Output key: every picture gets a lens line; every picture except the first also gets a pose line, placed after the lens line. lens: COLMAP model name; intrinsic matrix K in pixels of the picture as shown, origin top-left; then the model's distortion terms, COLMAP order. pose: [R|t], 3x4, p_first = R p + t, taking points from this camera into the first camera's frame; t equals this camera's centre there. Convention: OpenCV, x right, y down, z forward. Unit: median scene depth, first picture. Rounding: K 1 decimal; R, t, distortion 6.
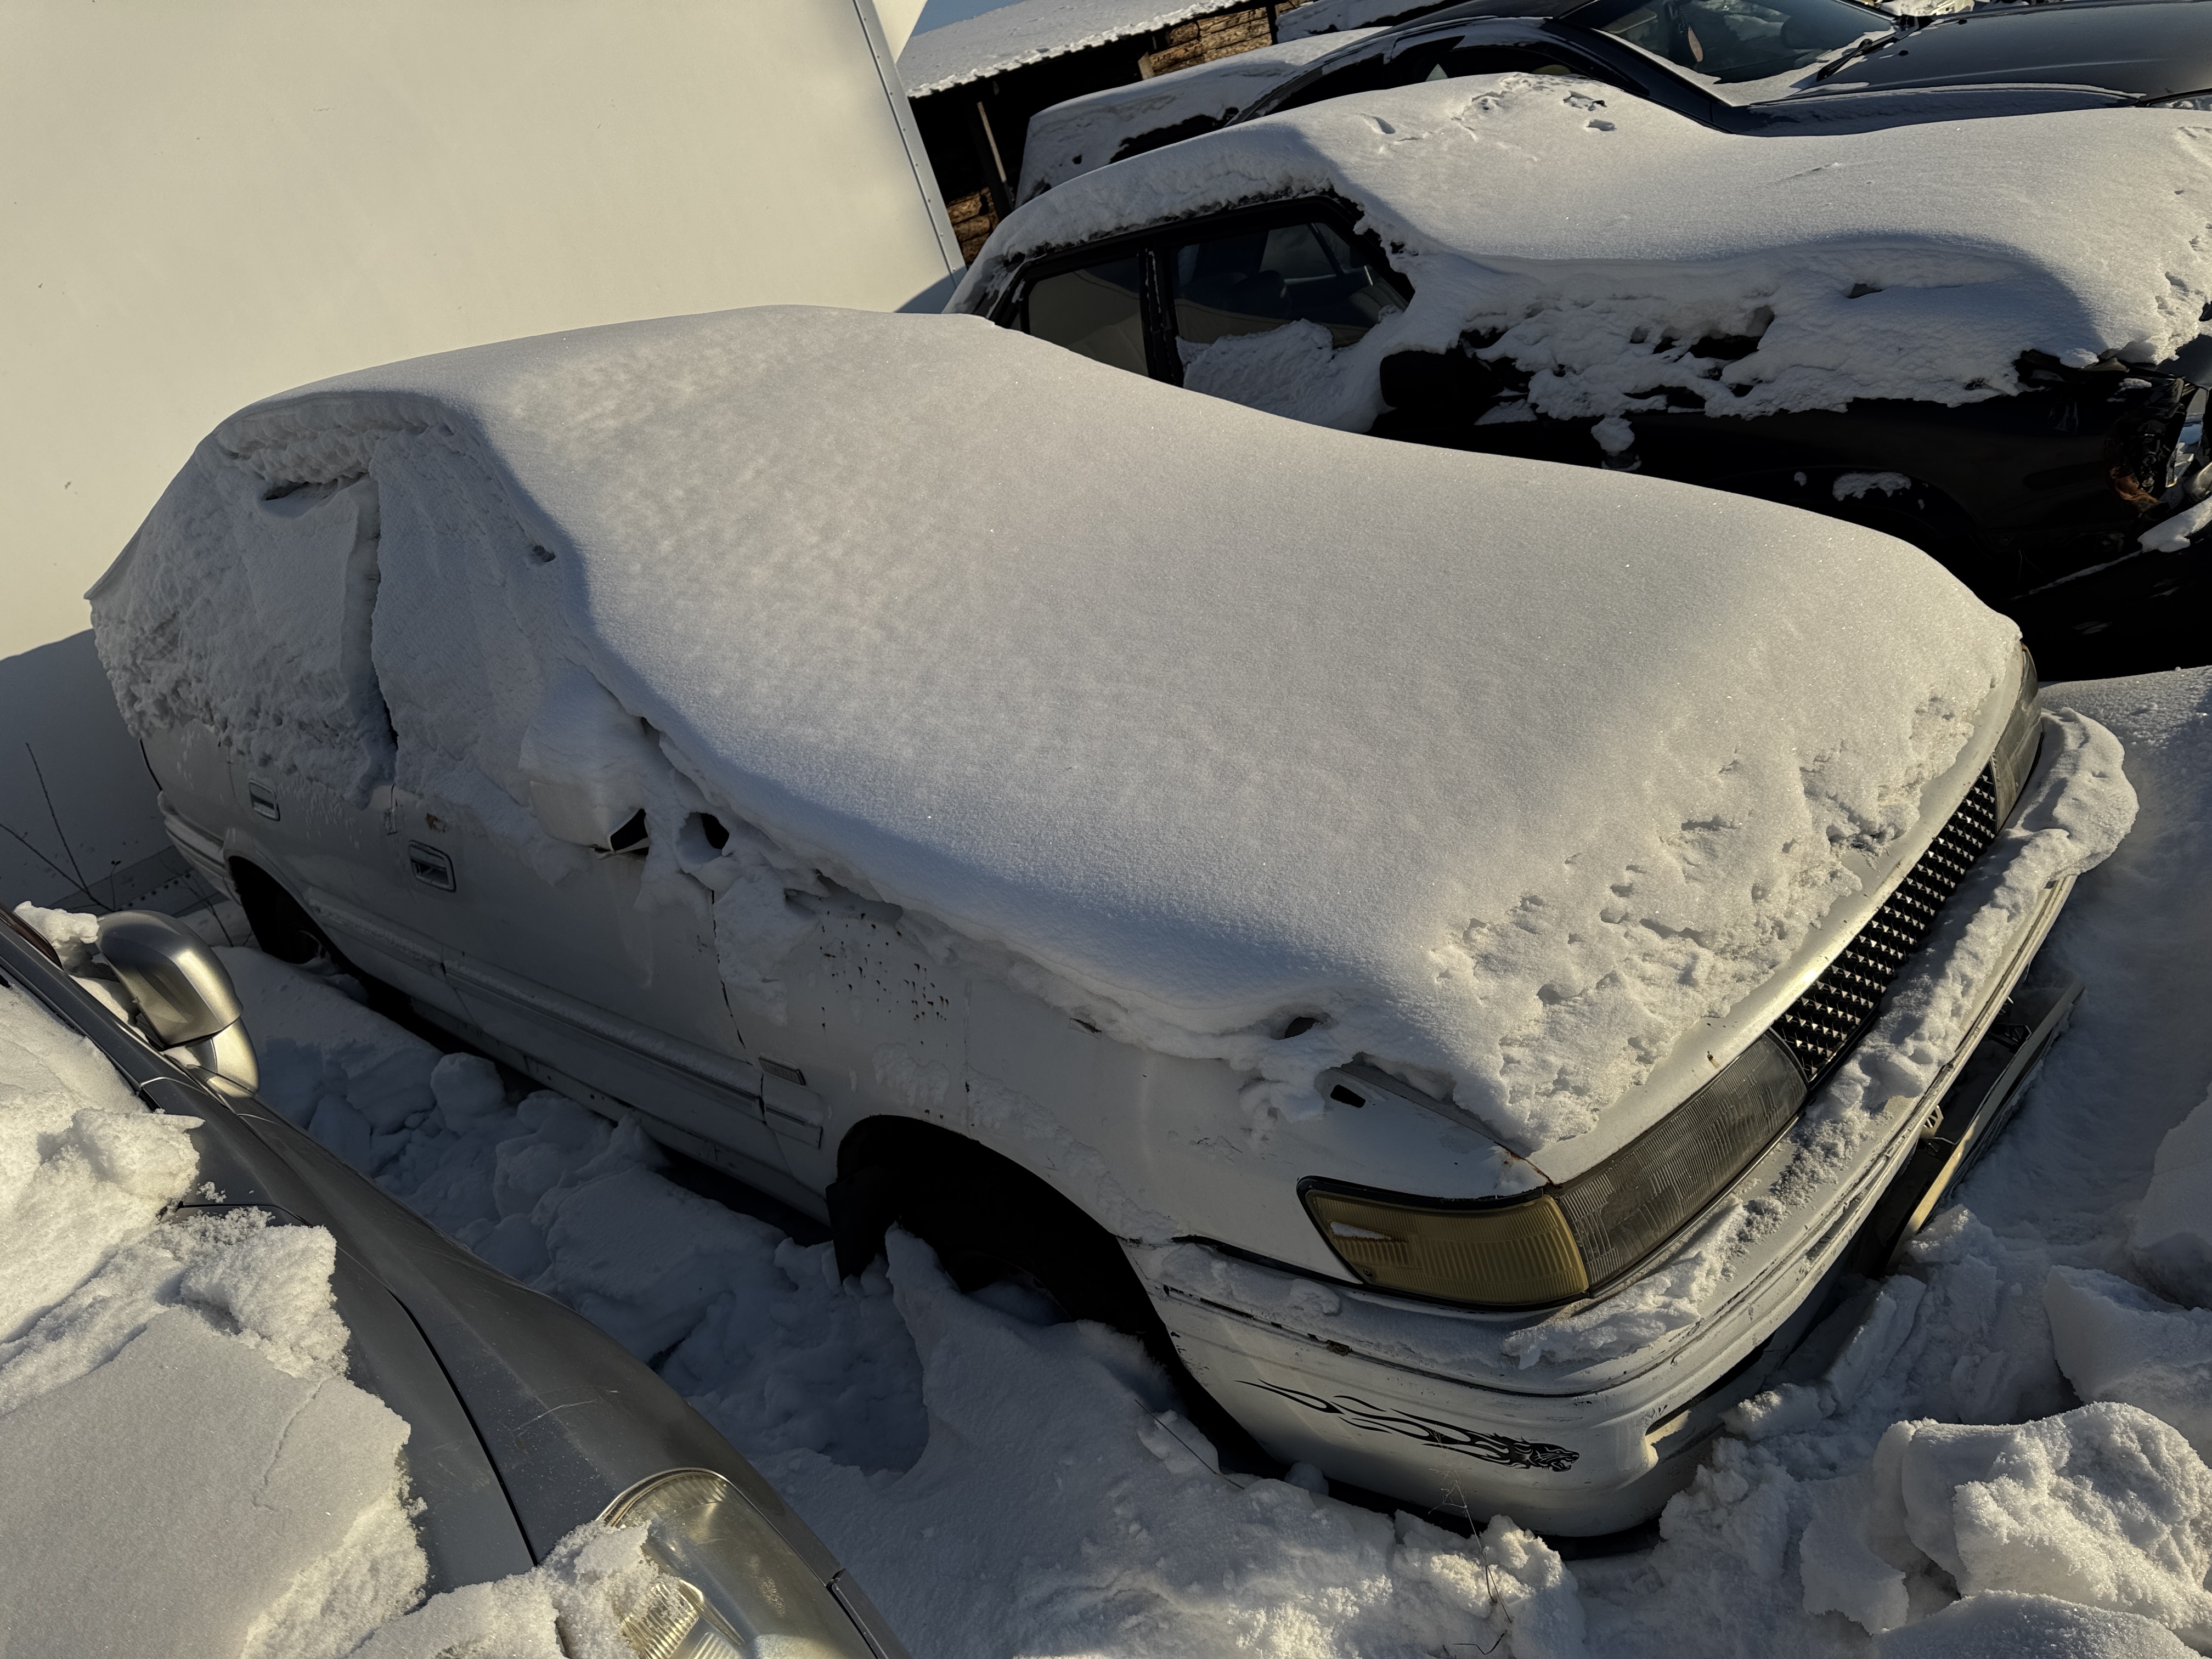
lens RADIAL K [[1543.2, 0, 1093.7], [0, 1543.2, 834.5], [0, 0, 1]] dist [0.059911, -0.080298]
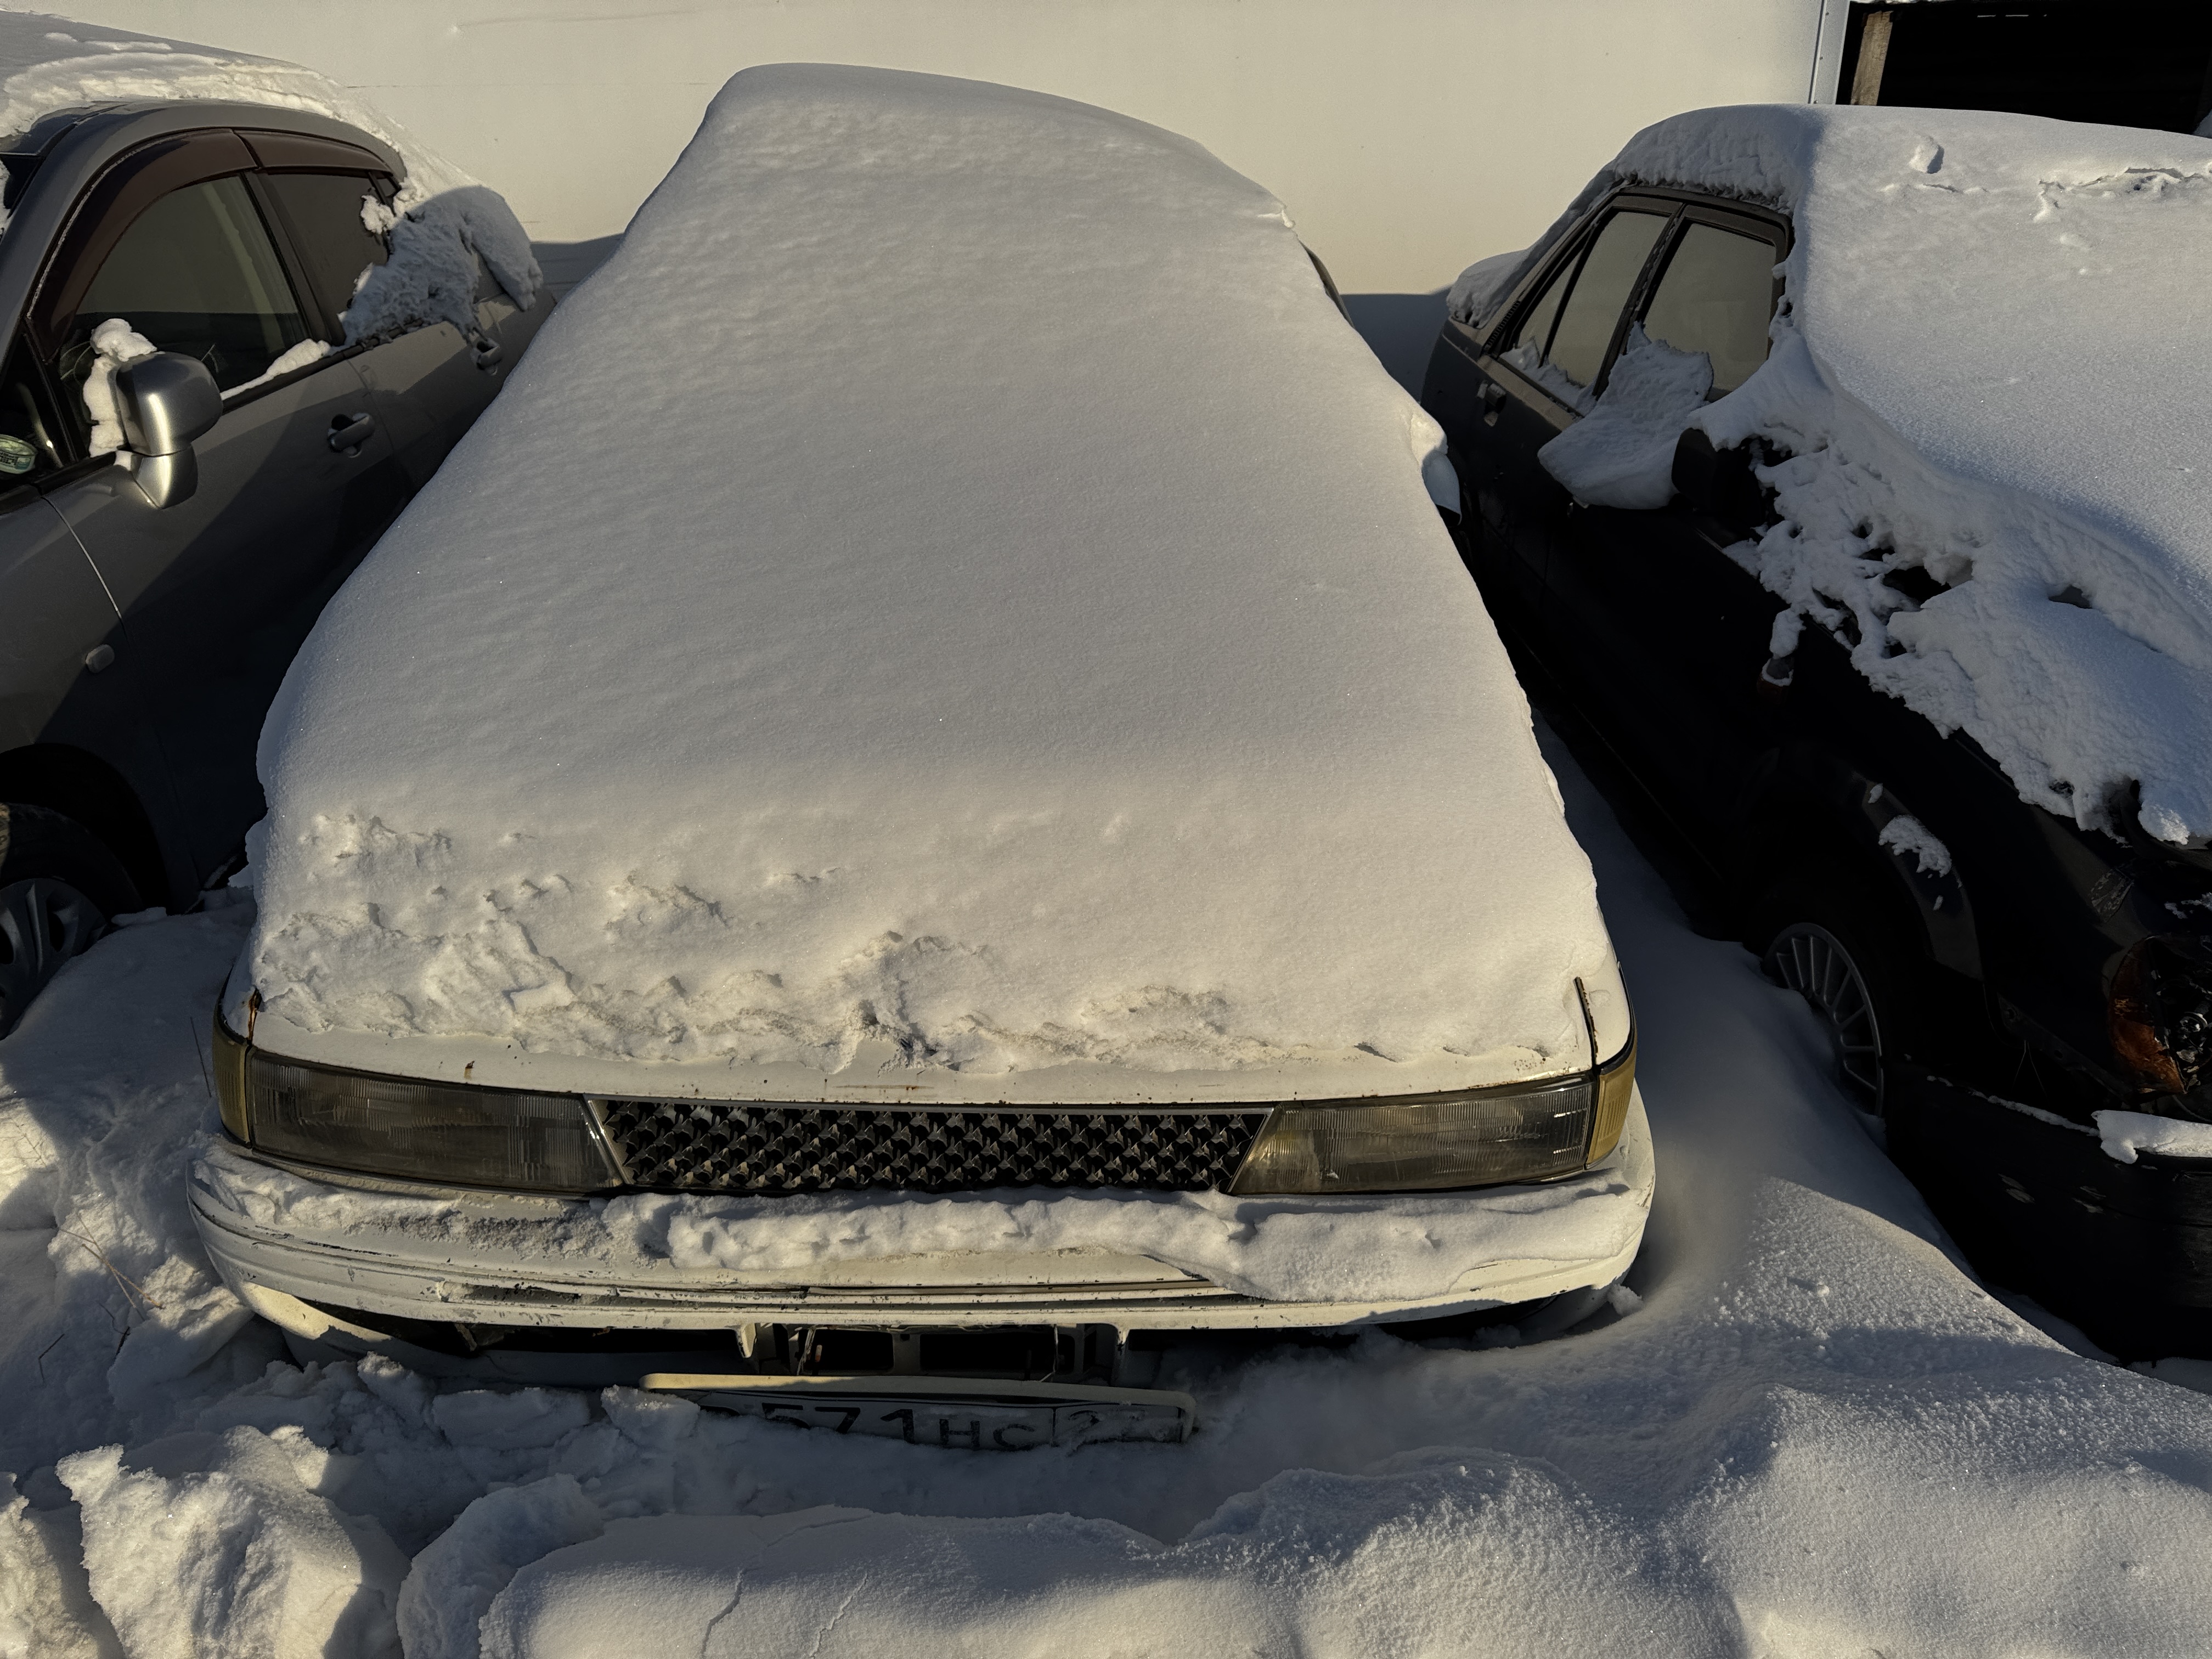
lens RADIAL K [[1543.2, 0, 1093.7], [0, 1543.2, 834.5], [0, 0, 1]] dist [0.059911, -0.080298]
pose [[0.684255, 0.541013, -0.488979, 0.626995], [-0.476126, 0.839324, 0.262371, -0.253078], [0.552358, 0.053287, 0.831902, 0.220690]]
